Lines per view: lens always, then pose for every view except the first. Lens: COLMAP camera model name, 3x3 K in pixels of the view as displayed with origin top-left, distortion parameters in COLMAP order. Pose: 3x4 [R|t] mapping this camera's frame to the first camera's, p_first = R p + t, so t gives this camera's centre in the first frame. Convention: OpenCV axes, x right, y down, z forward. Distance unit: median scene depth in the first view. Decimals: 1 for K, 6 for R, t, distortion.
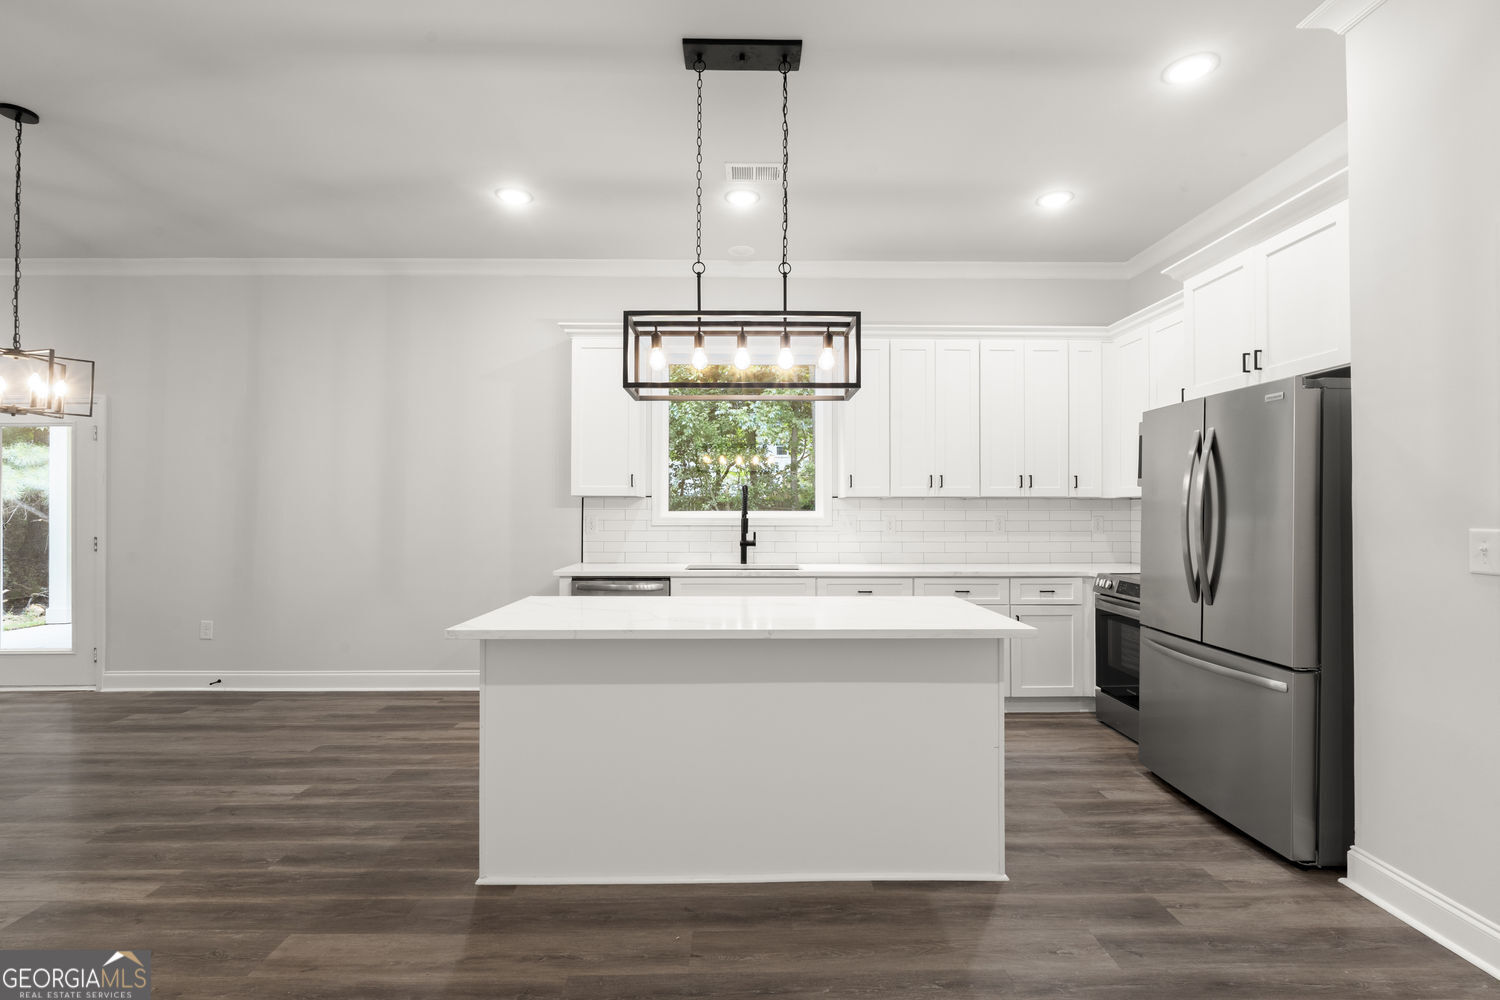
lens RADIAL K [[664.2, 0, 752.1], [0, 664.2, 501.4], [0, 0, 1]] dist [-0.006754, 0.001290]
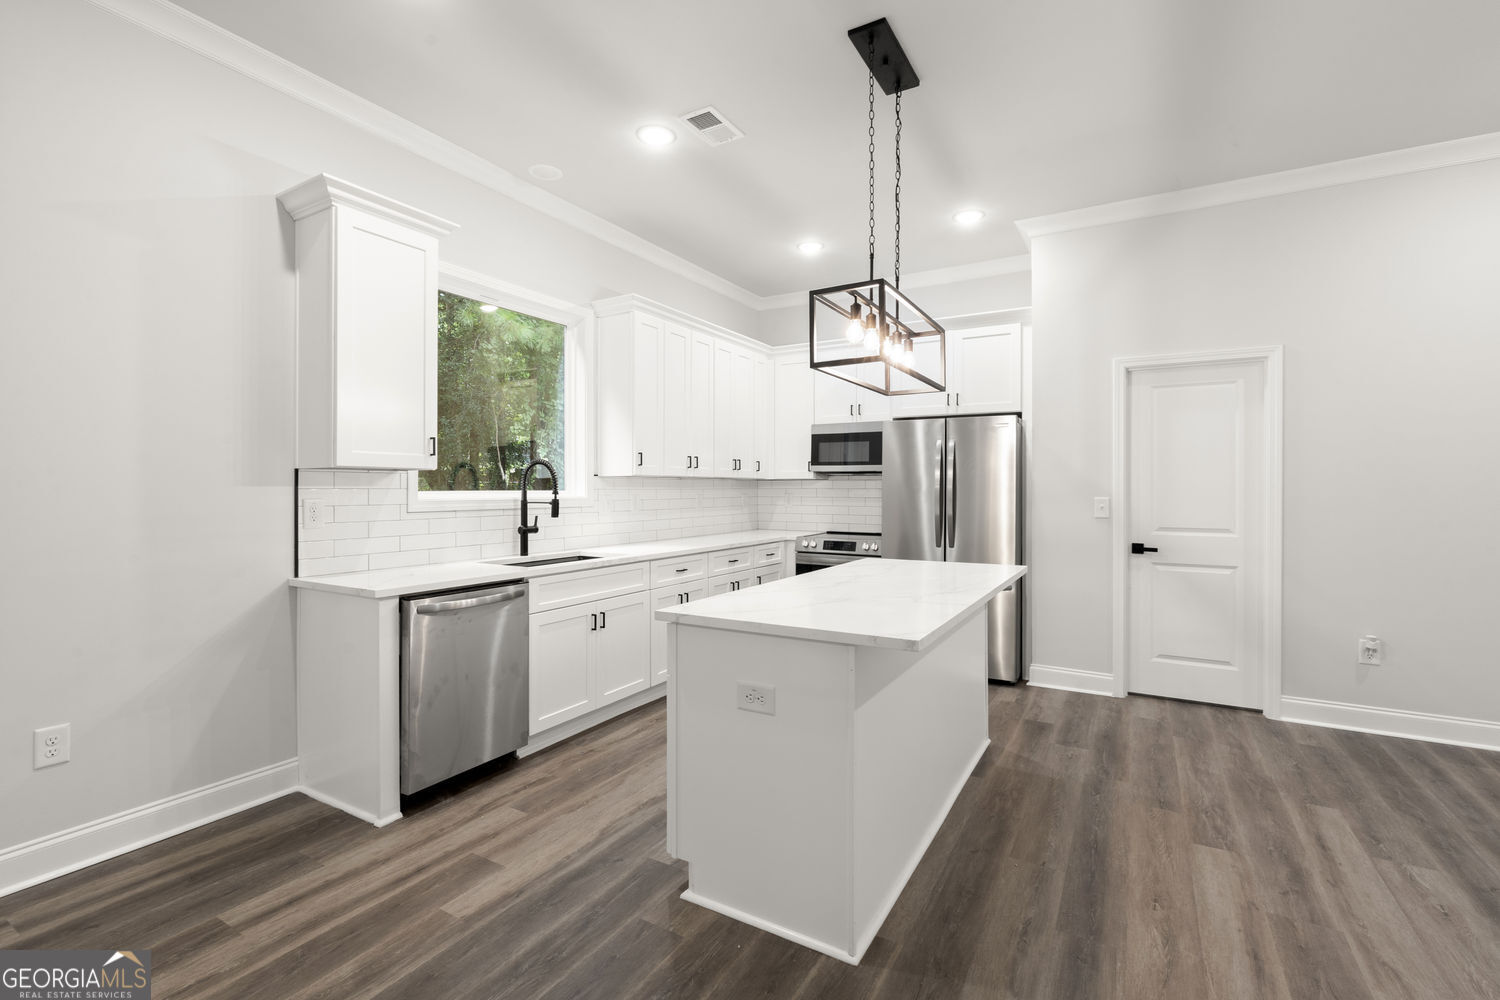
lens RADIAL K [[664.2, 0, 756.9], [0, 664.2, 484.1], [0, 0, 1]] dist [-0.006754, 0.001290]
pose [[0.513780, 0.005736, 0.857903, -0.791801], [-0.011453, 0.999934, 0.000174, 0.005152], [-0.857846, -0.009915, 0.513812, 0.481451]]
